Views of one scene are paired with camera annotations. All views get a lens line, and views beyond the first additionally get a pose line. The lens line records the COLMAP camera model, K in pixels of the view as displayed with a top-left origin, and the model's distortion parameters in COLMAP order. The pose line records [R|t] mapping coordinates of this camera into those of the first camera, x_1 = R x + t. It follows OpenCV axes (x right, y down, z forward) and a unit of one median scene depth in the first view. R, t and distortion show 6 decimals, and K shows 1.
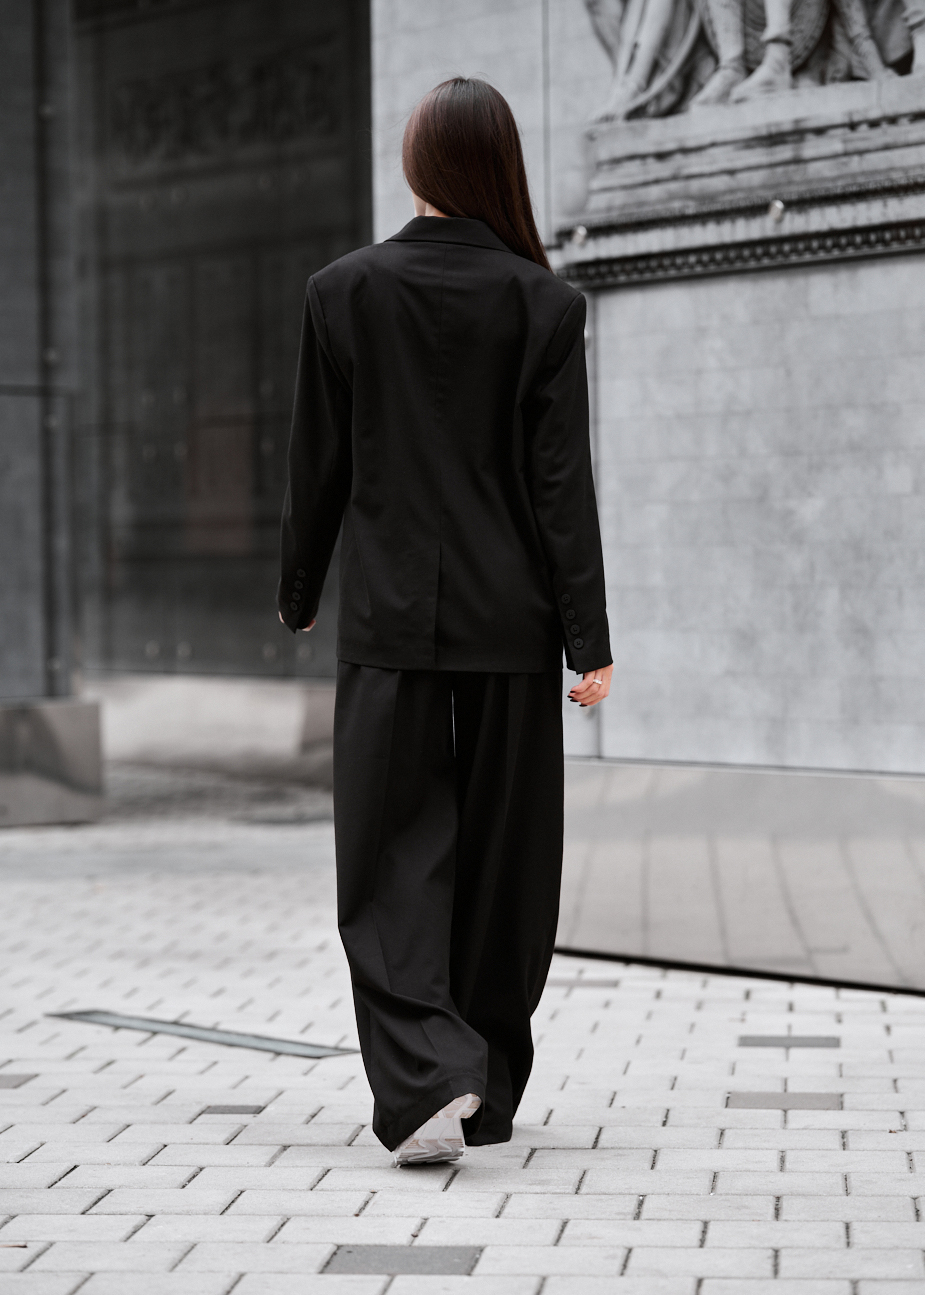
lens RADIAL K [[3368.1, 0, 462.5], [0, 3368.1, 647.5], [0, 0, 1]] dist [0.170263, -0.777225]
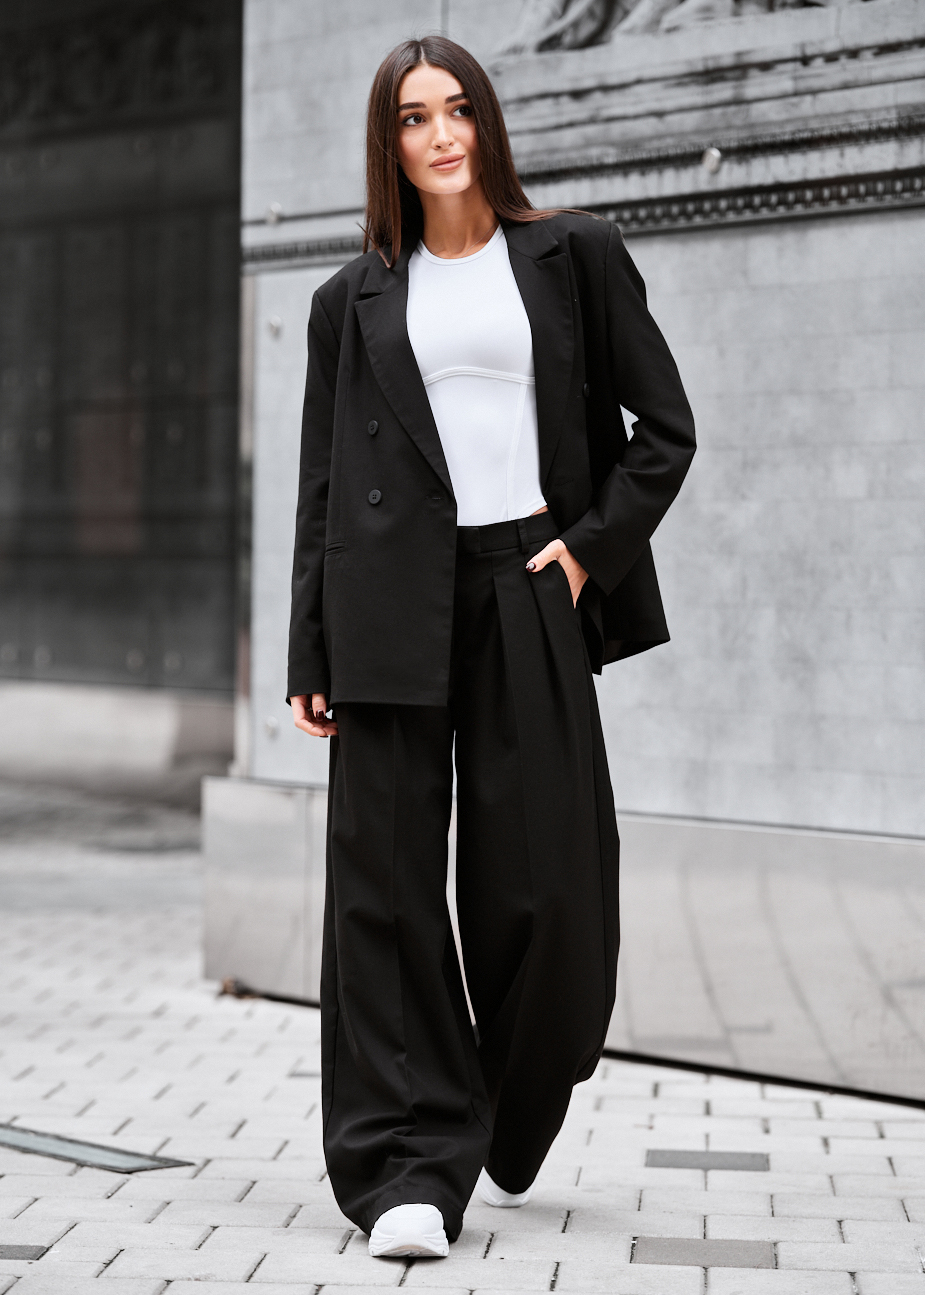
lens RADIAL K [[3368.1, 0, 462.5], [0, 3368.1, 647.5], [0, 0, 1]] dist [0.170263, -0.777225]
pose [[0.999271, 0.024710, 0.029107, 0.008888], [-0.024651, 0.999693, -0.002367, -0.003831], [-0.029157, 0.001647, 0.999573, 0.156617]]
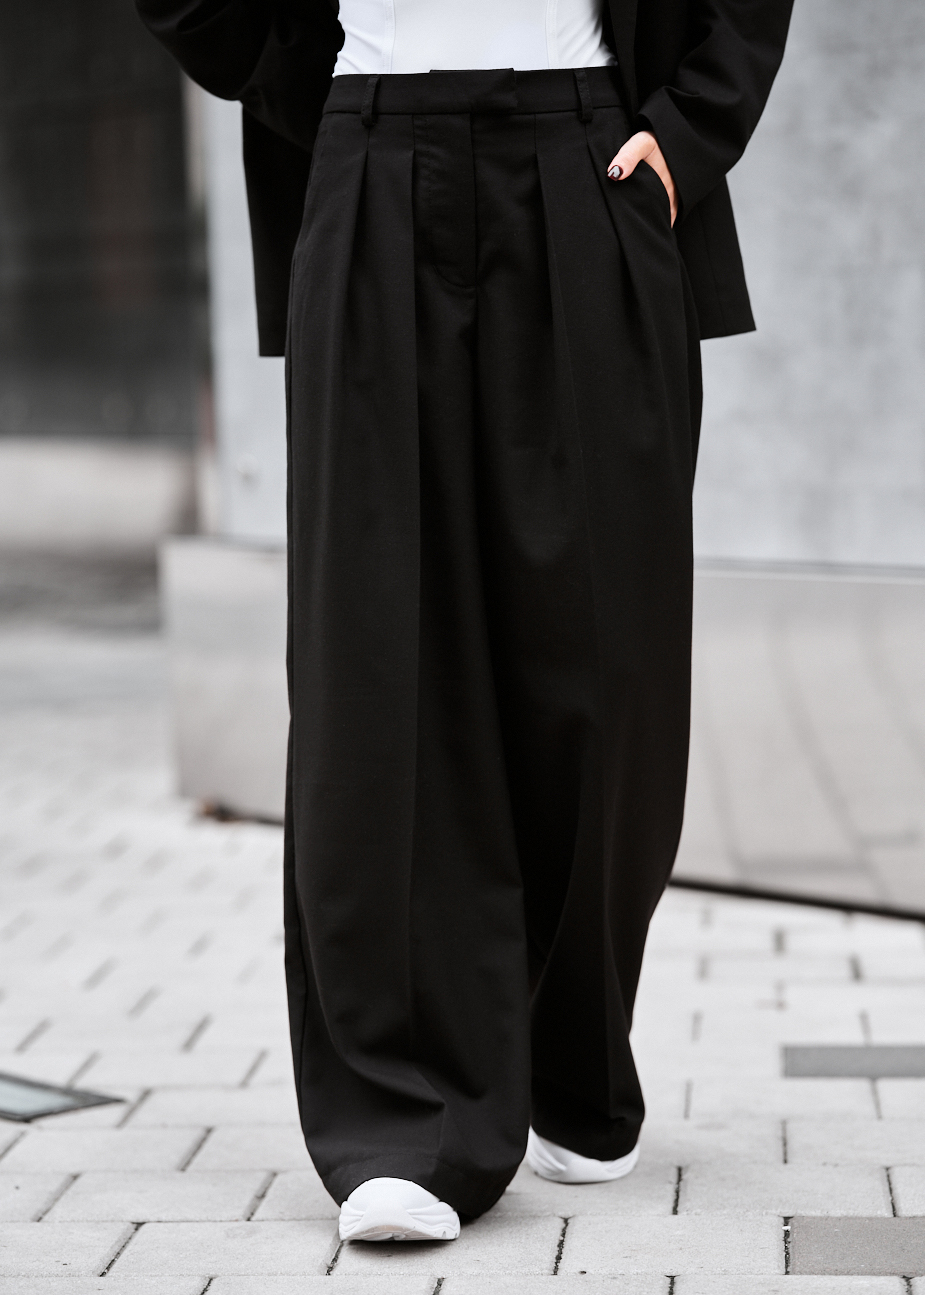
lens RADIAL K [[3368.1, 0, 462.5], [0, 3368.1, 647.5], [0, 0, 1]] dist [0.170263, -0.777225]
pose [[0.999697, -0.018934, 0.015752, 0.017921], [0.017804, 0.997454, 0.069060, 0.006478], [-0.017019, -0.068759, 0.997488, 0.384074]]
